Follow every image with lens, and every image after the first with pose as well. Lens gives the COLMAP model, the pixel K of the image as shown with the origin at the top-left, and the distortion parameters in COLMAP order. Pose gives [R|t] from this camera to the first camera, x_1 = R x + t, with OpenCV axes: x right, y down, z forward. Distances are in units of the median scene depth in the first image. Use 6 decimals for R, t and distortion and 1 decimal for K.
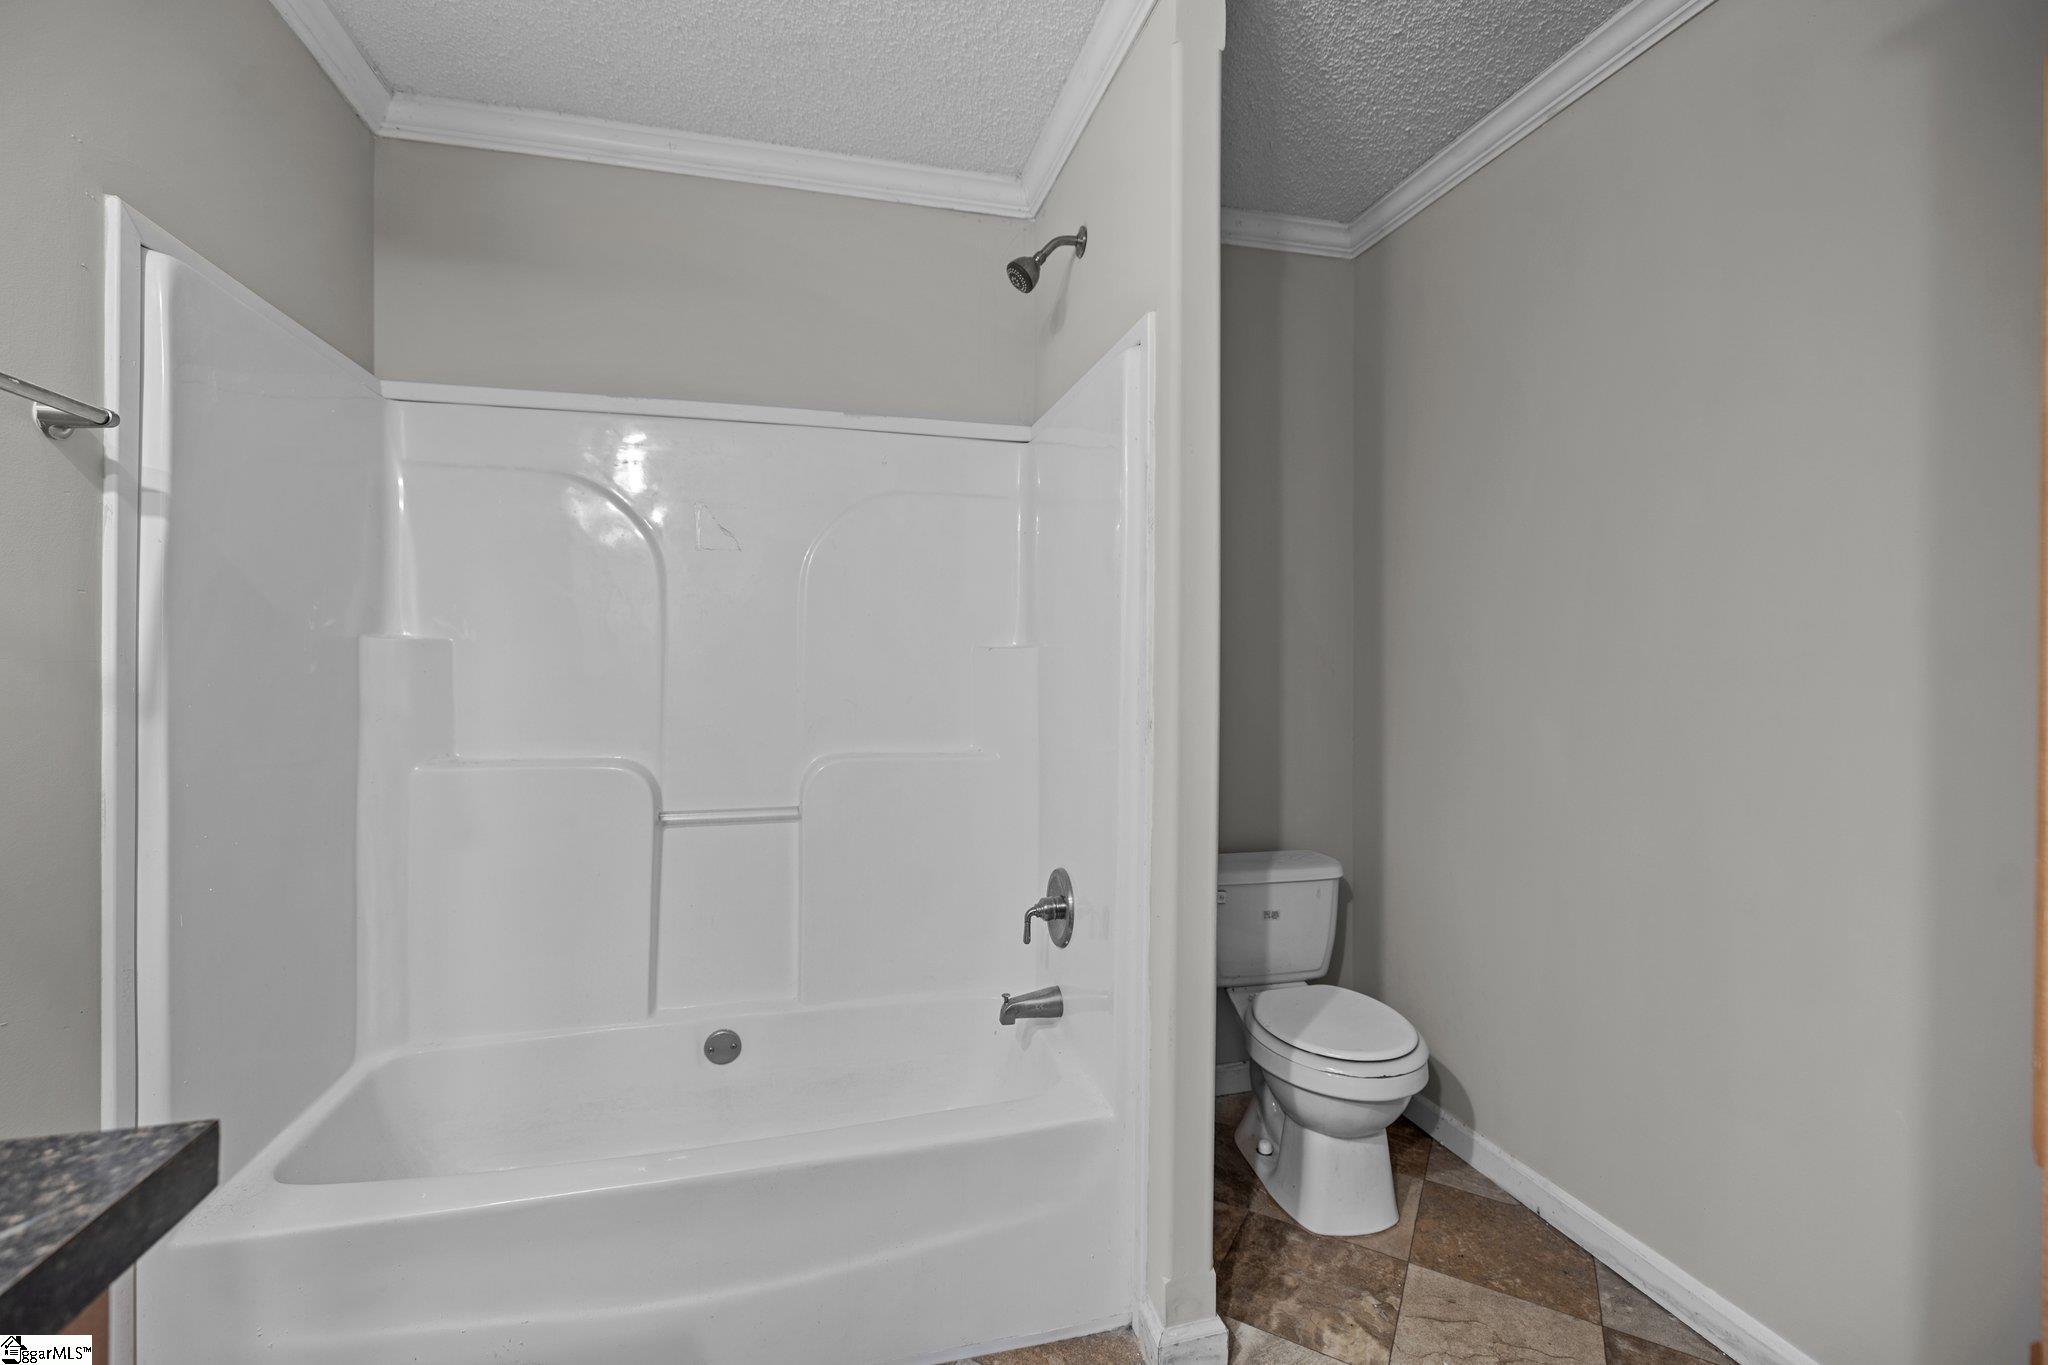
lens RADIAL K [[858.0, 0, 1020.5], [0, 858.0, 664.3], [0, 0, 1]] dist [-0.001232, -0.000491]
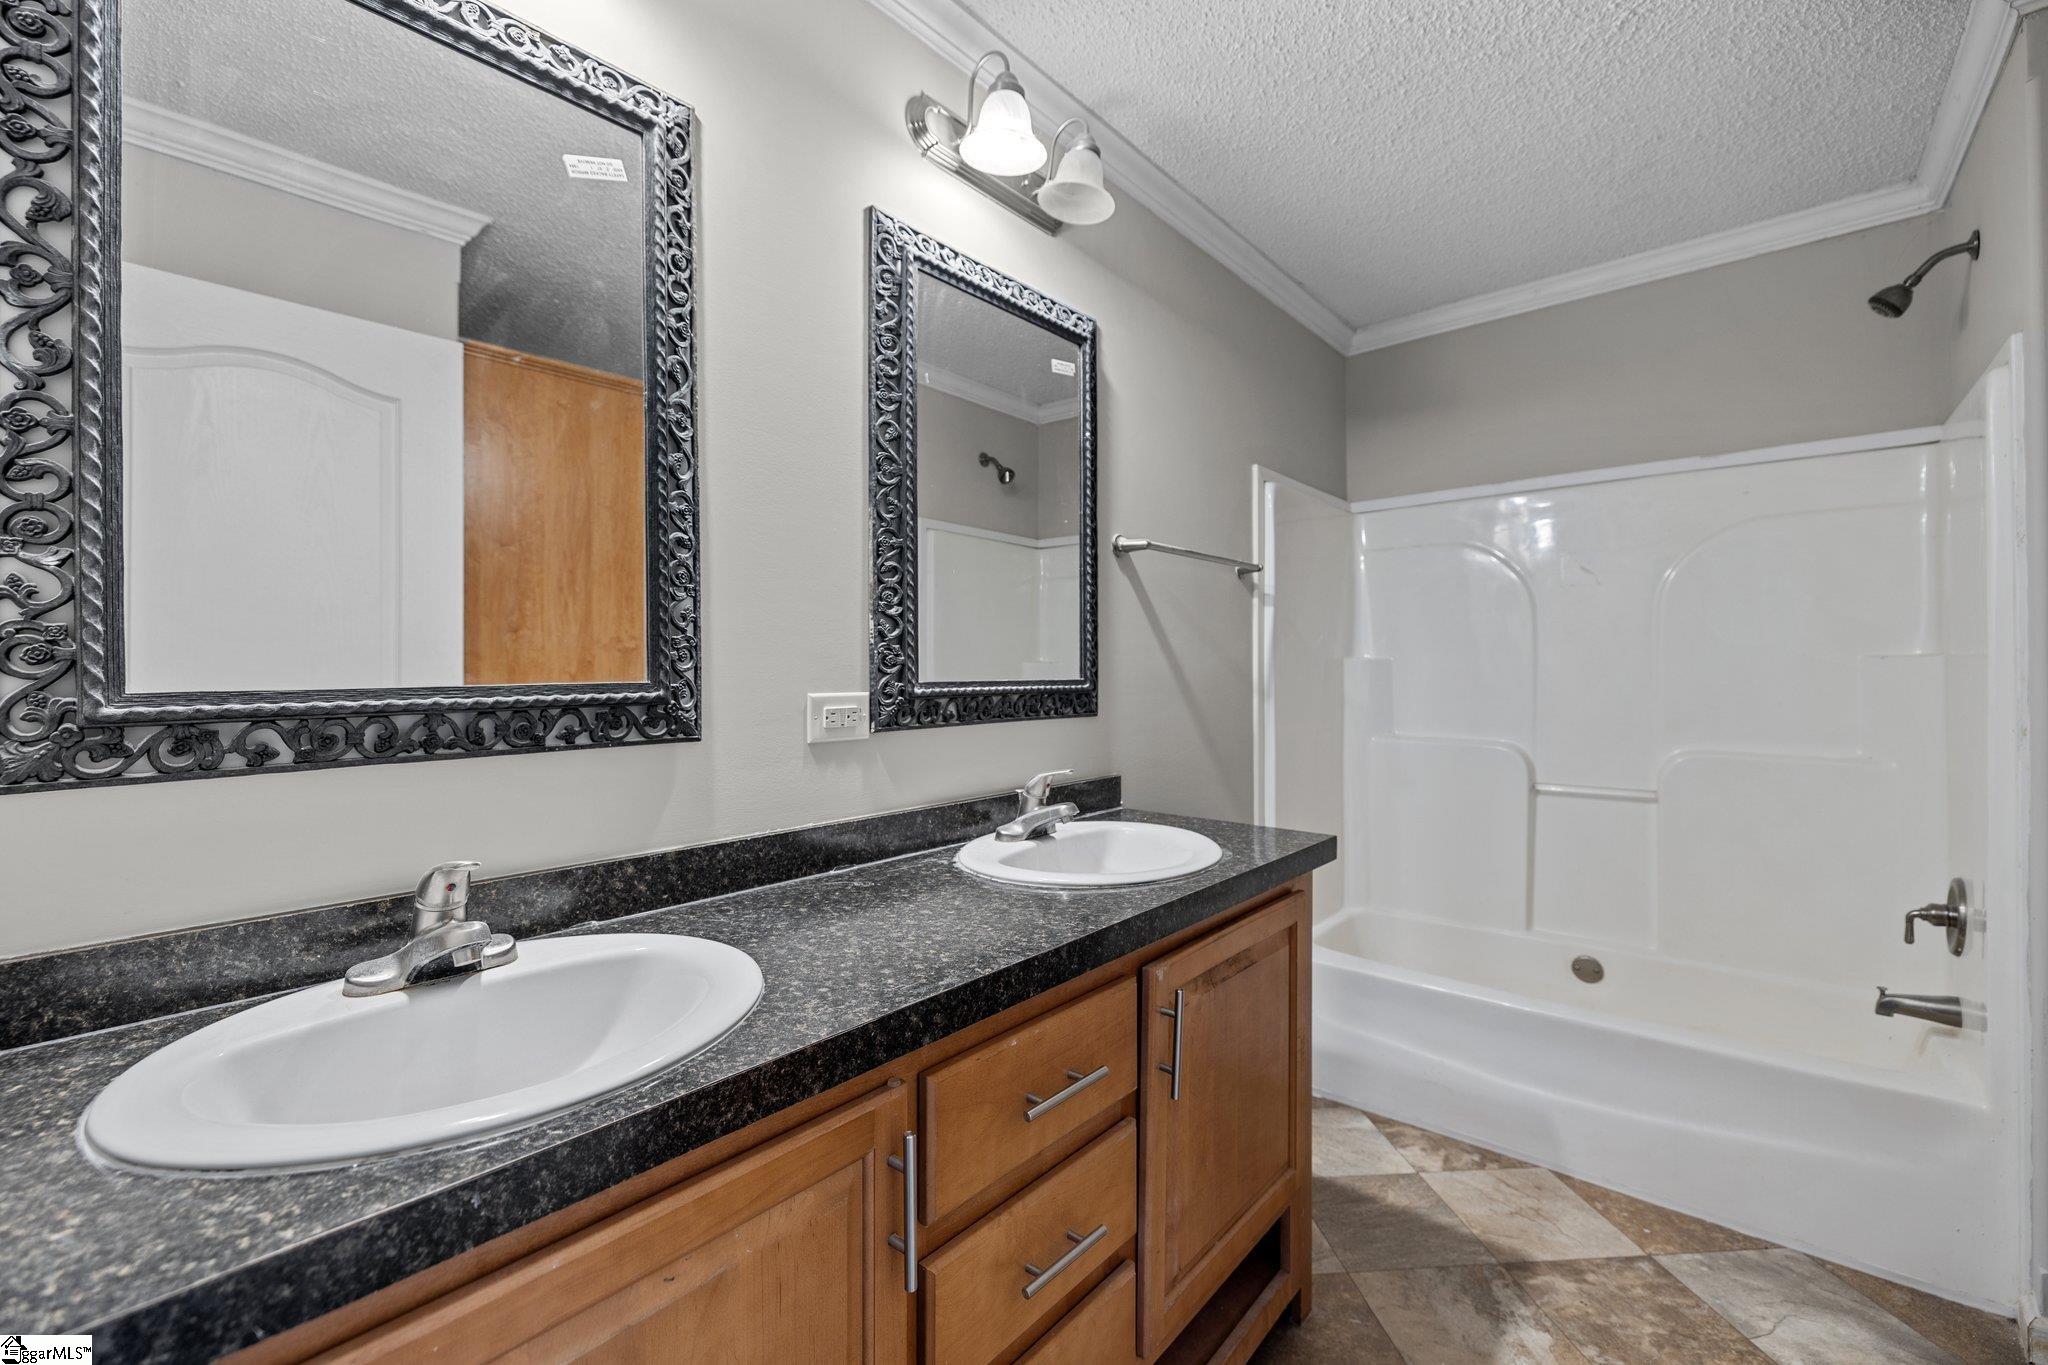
lens RADIAL K [[858.0, 0, 1018.5], [0, 858.0, 669.2], [0, 0, 1]] dist [-0.001232, -0.000491]
pose [[0.562765, -0.007444, -0.826584, 0.258580], [0.008848, 0.999956, -0.002981, -0.011219], [0.826570, -0.005636, 0.562806, -0.464215]]
